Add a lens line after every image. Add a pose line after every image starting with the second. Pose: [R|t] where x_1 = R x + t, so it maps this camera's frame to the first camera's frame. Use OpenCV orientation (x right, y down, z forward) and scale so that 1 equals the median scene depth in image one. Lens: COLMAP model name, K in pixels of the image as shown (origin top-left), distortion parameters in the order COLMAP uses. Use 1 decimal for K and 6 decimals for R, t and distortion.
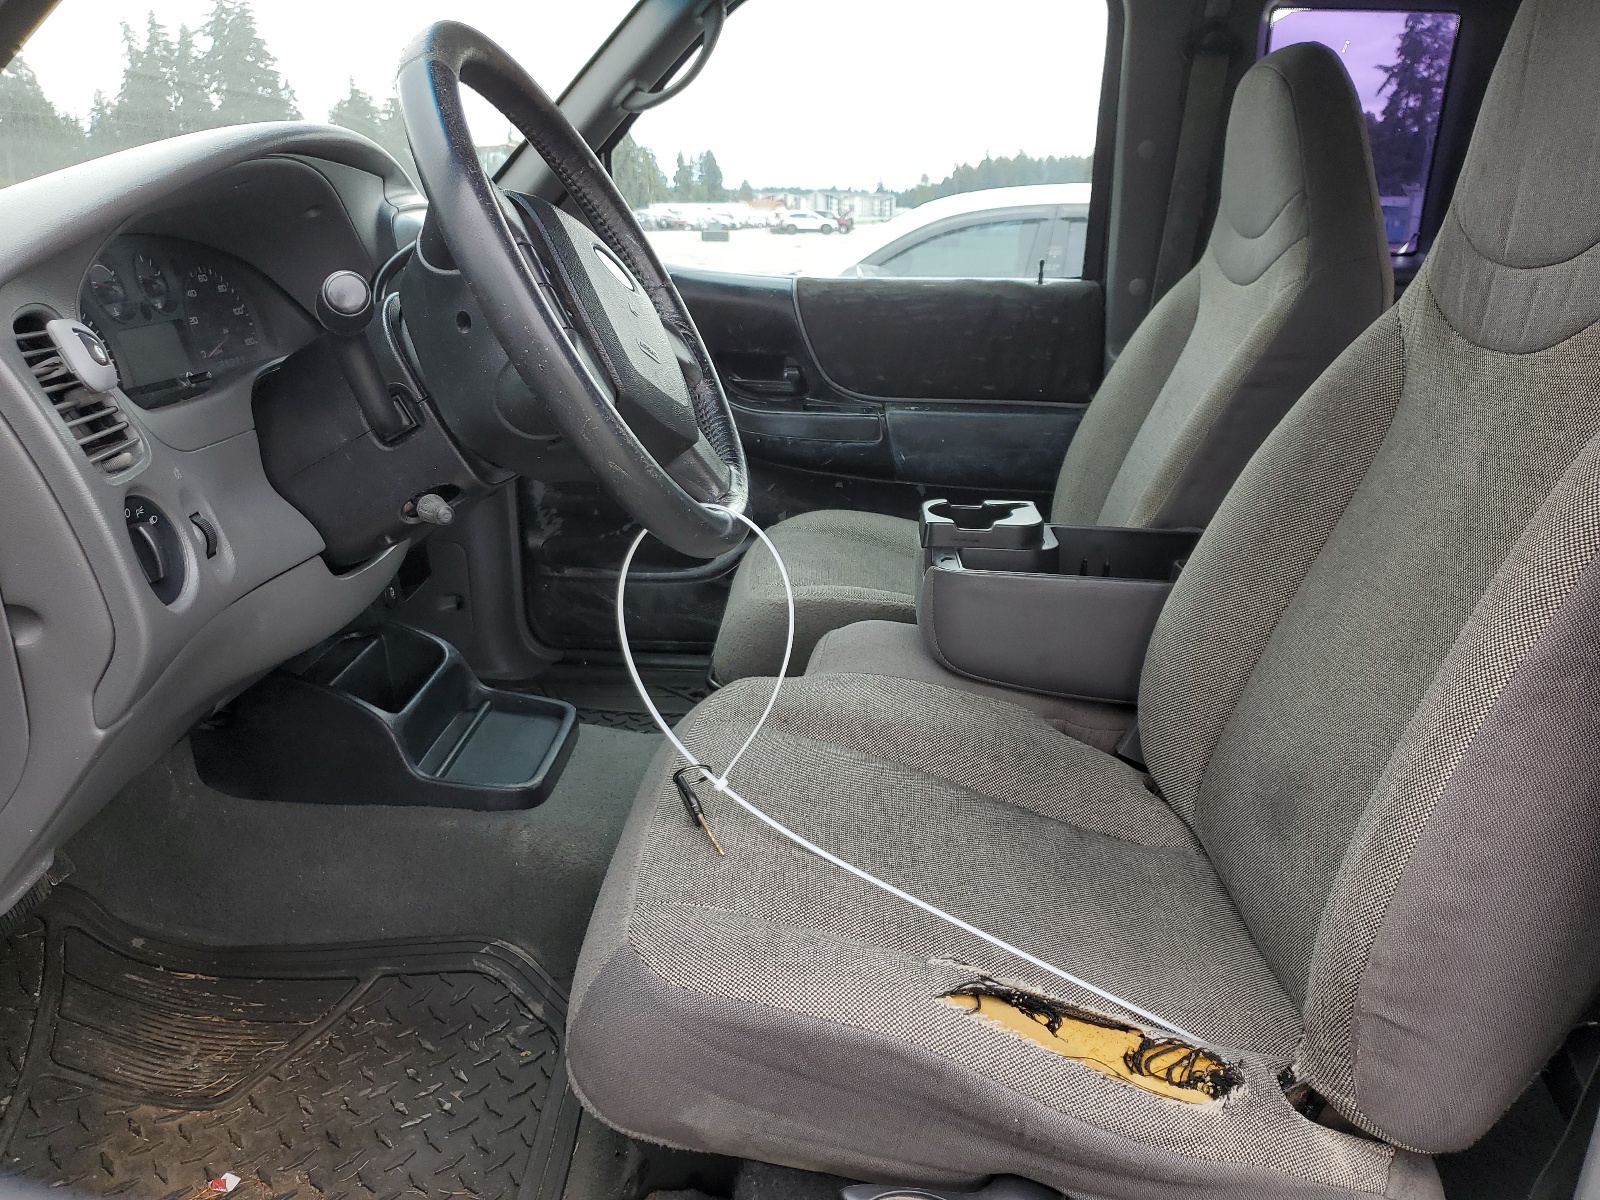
lens RADIAL K [[1286.7, 0, 800.0], [0, 1286.7, 600.0], [0, 0, 1]] dist [0.111242, -0.220058]
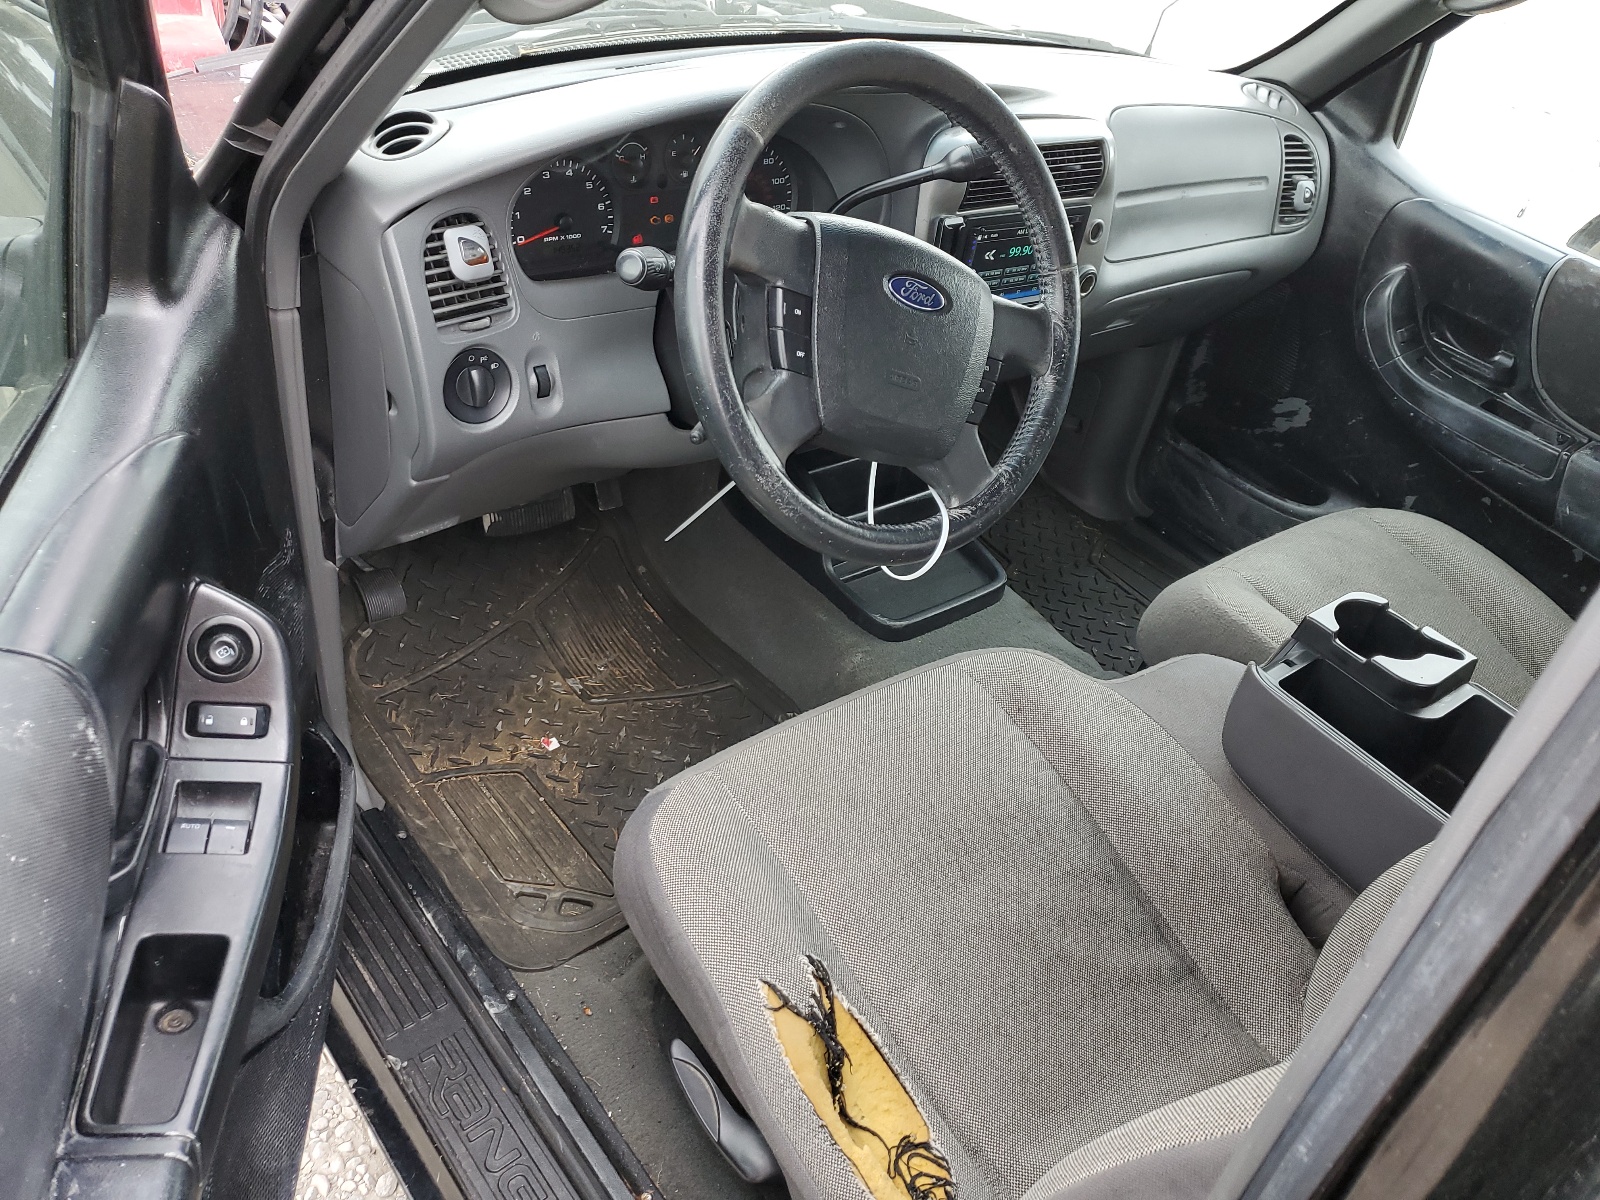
lens RADIAL K [[1286.7, 0, 800.0], [0, 1286.7, 600.0], [0, 0, 1]] dist [0.111242, -0.220058]
pose [[0.646906, 0.528003, -0.550204, 0.426317], [-0.371119, 0.848292, 0.377718, -0.330353], [0.666170, -0.040157, 0.744718, 0.086368]]
